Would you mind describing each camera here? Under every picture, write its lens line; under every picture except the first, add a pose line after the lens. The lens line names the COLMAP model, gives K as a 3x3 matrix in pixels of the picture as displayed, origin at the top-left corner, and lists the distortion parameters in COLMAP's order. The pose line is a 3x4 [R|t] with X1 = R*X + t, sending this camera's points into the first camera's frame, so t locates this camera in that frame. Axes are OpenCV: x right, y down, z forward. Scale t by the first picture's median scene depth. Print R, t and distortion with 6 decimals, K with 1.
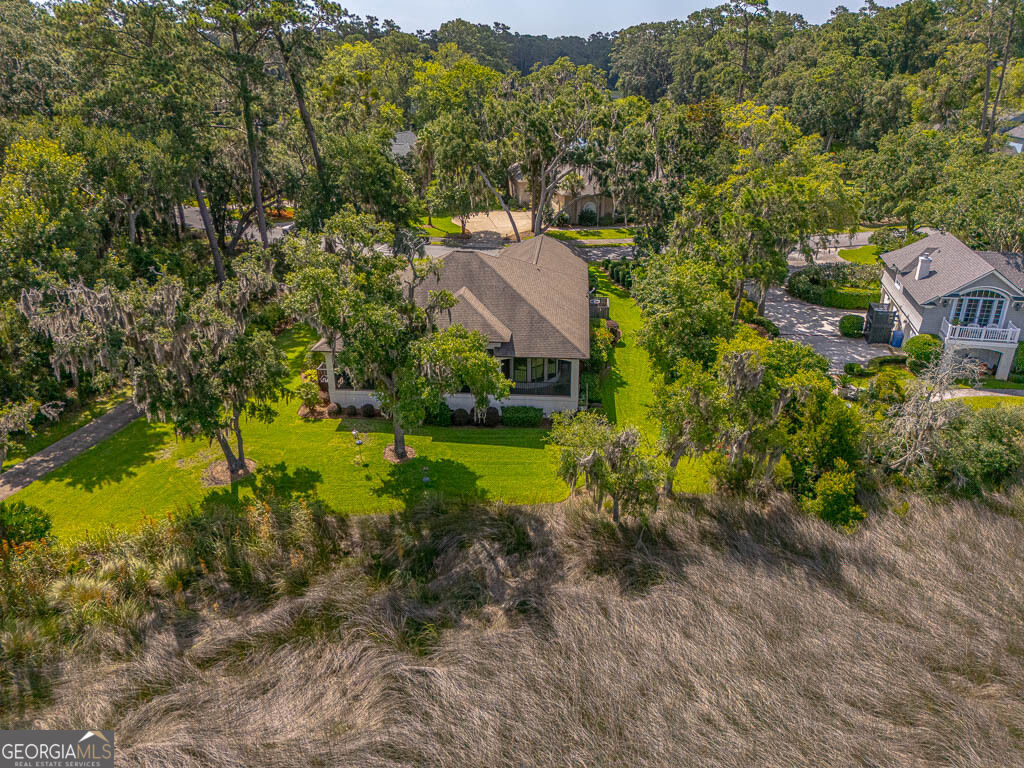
lens RADIAL K [[743.8, 0, 512.0], [0, 743.8, 384.0], [0, 0, 1]] dist [0.089523, -0.069507]
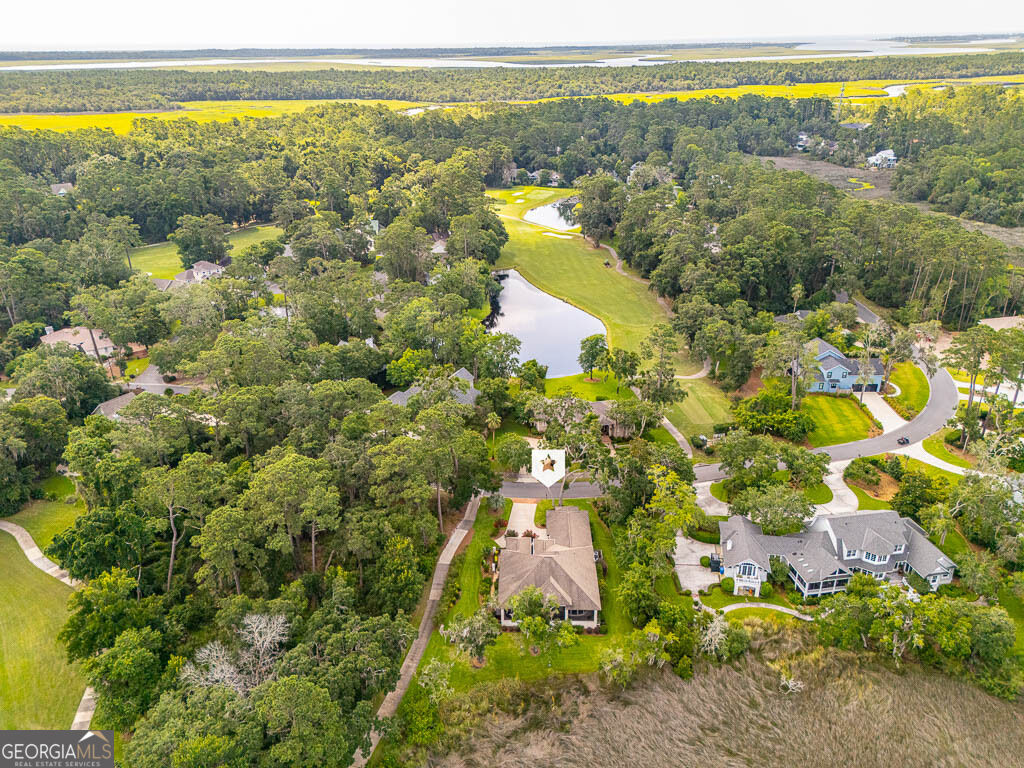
lens RADIAL K [[743.8, 0, 512.0], [0, 743.8, 384.0], [0, 0, 1]] dist [0.089523, -0.069507]
pose [[0.997603, -0.026830, 0.063785, -0.276027], [0.026022, 0.999571, 0.013460, -0.667786], [-0.064119, -0.011768, 0.997873, -1.262556]]
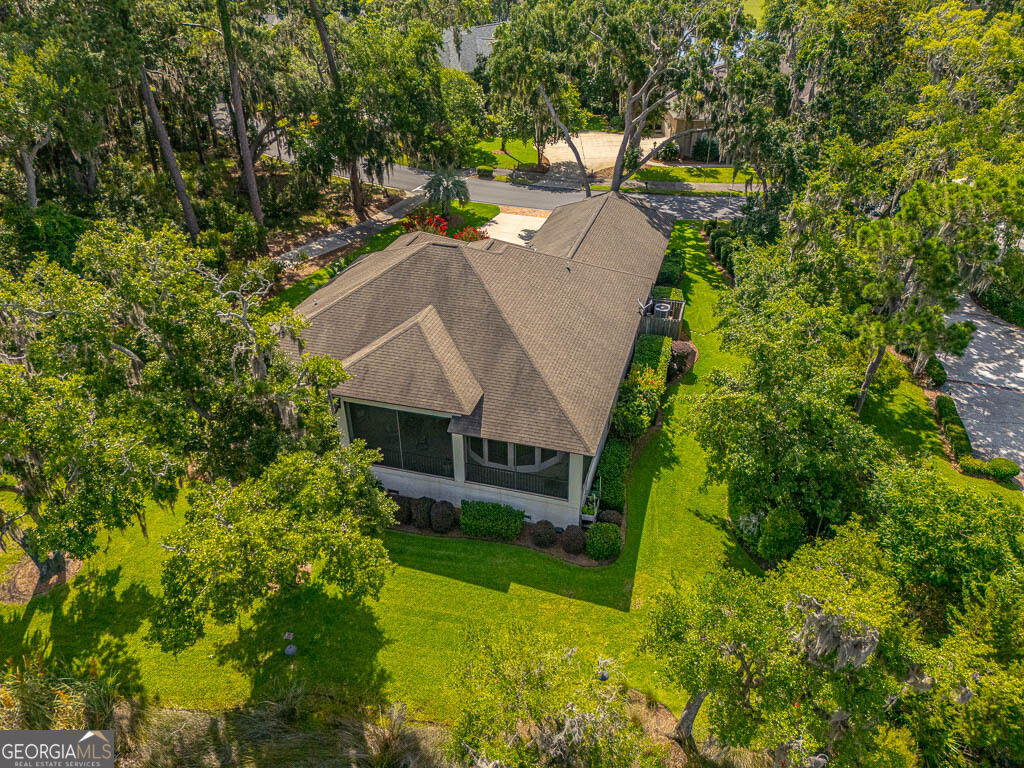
lens RADIAL K [[743.8, 0, 512.0], [0, 743.8, 384.0], [0, 0, 1]] dist [0.089523, -0.069507]
pose [[0.980462, 0.101861, -0.168279, 0.098148], [-0.078044, 0.986706, 0.142546, -0.128297], [0.180562, -0.126628, 0.975378, 0.288938]]
